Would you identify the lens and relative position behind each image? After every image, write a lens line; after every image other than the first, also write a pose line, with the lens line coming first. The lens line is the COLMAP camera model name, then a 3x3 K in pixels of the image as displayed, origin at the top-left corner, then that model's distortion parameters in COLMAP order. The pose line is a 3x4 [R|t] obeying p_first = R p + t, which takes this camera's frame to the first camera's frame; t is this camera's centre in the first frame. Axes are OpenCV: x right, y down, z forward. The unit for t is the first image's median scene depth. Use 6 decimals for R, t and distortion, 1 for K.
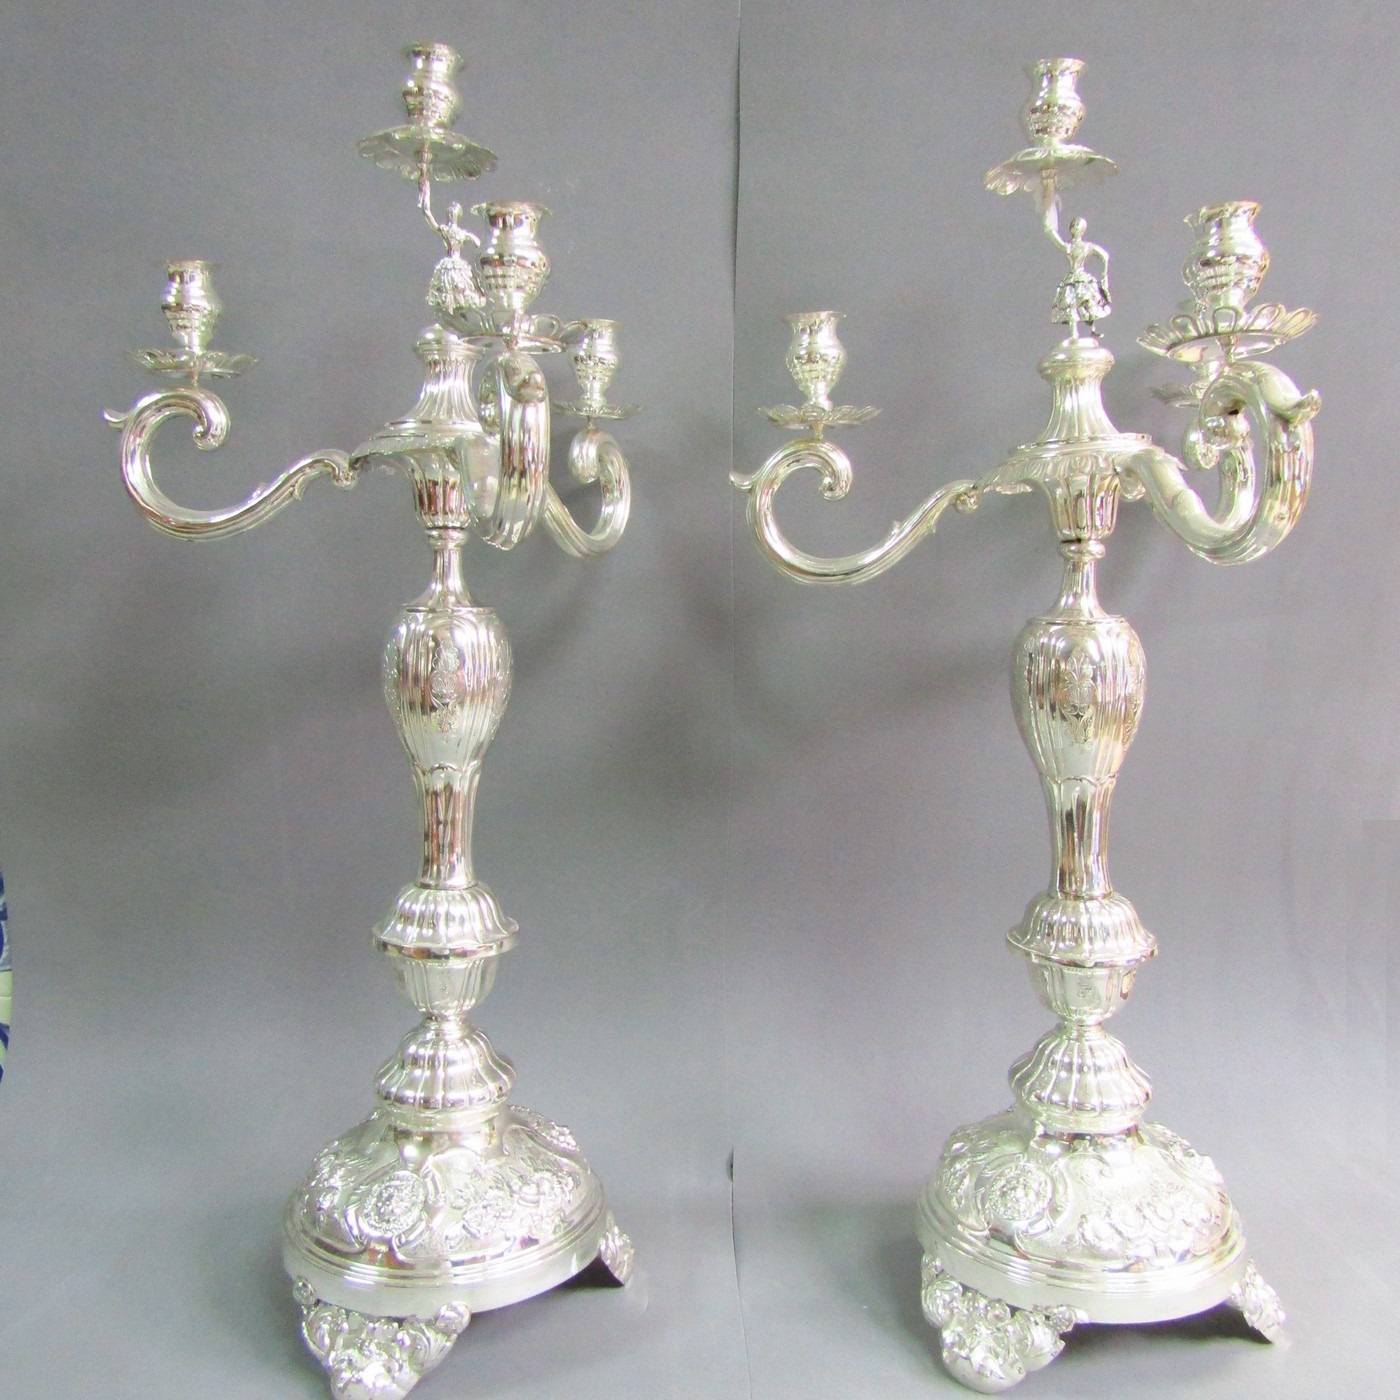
lens RADIAL K [[1097.0, 0, 700.0], [0, 1097.0, 700.0], [0, 0, 1]] dist [-0.040709, 0.000062]
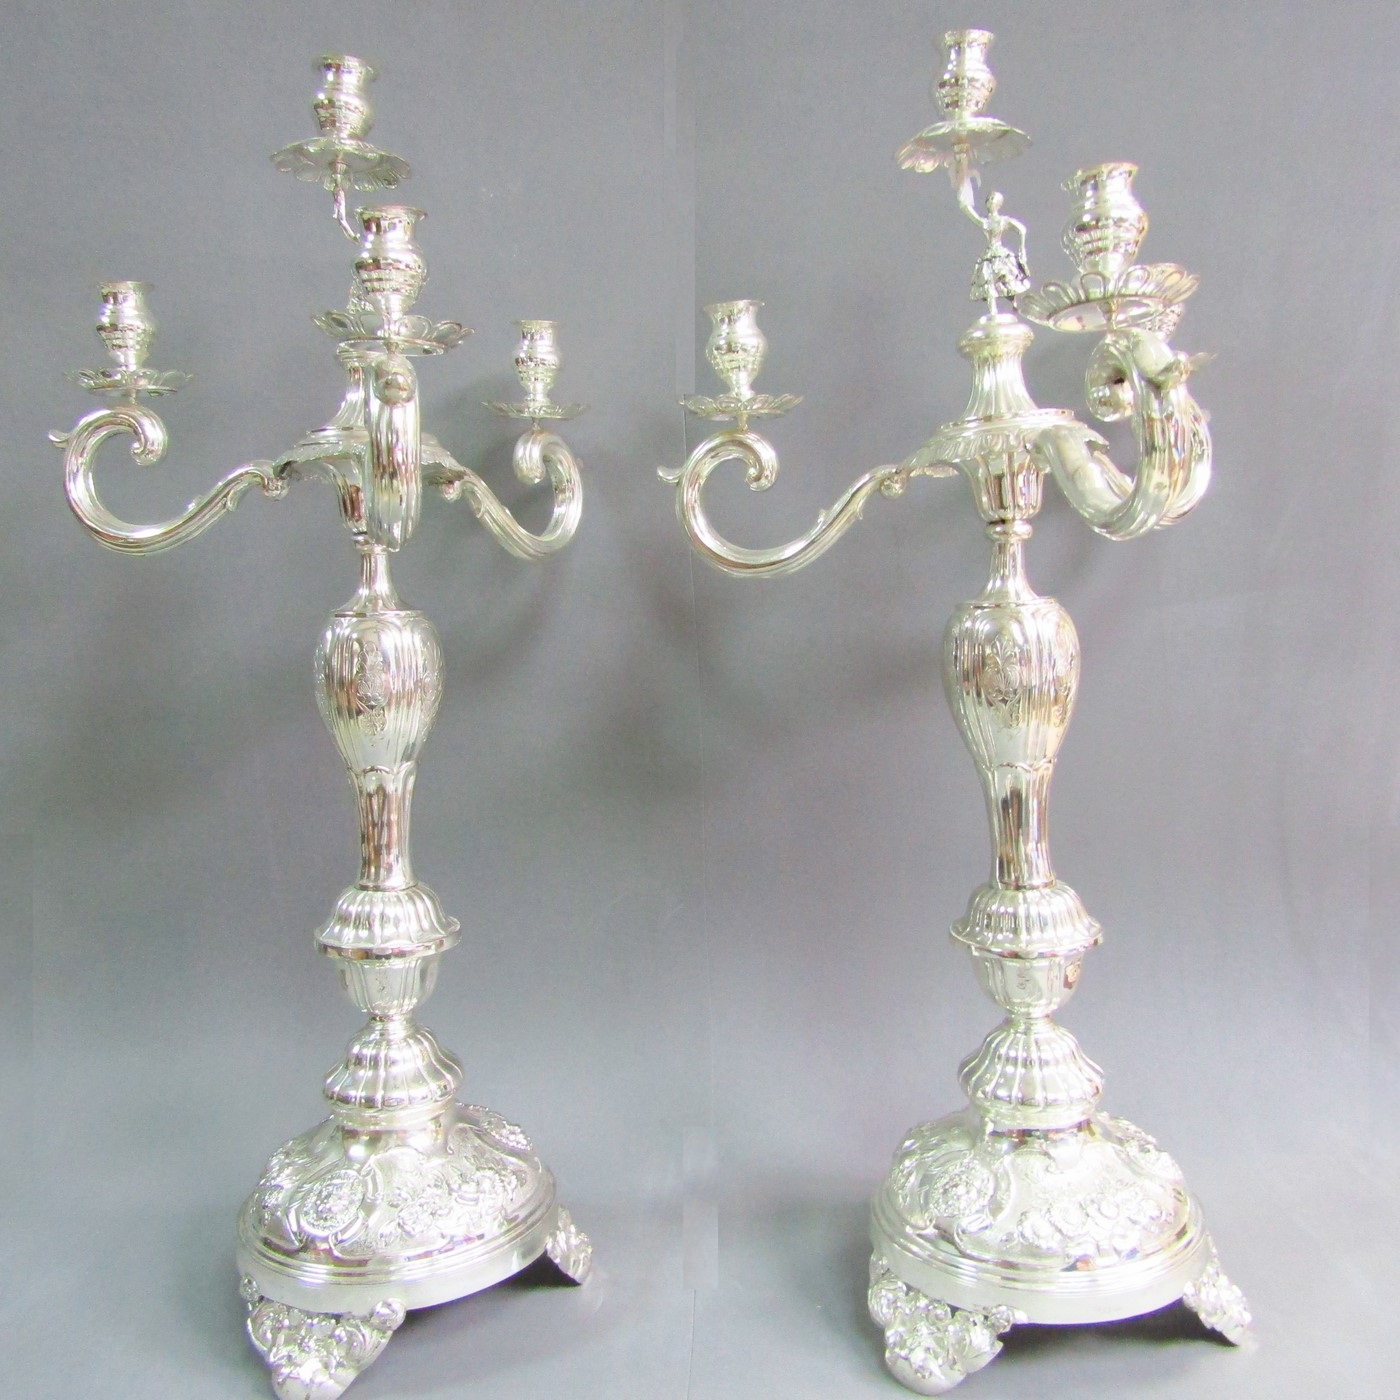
lens RADIAL K [[1097.0, 0, 700.0], [0, 1097.0, 700.0], [0, 0, 1]] dist [-0.040709, 0.000062]
pose [[0.998142, -0.028243, -0.053984, 0.122816], [0.028148, 0.999601, -0.002527, 0.008313], [0.054034, 0.001003, 0.998539, 0.008684]]
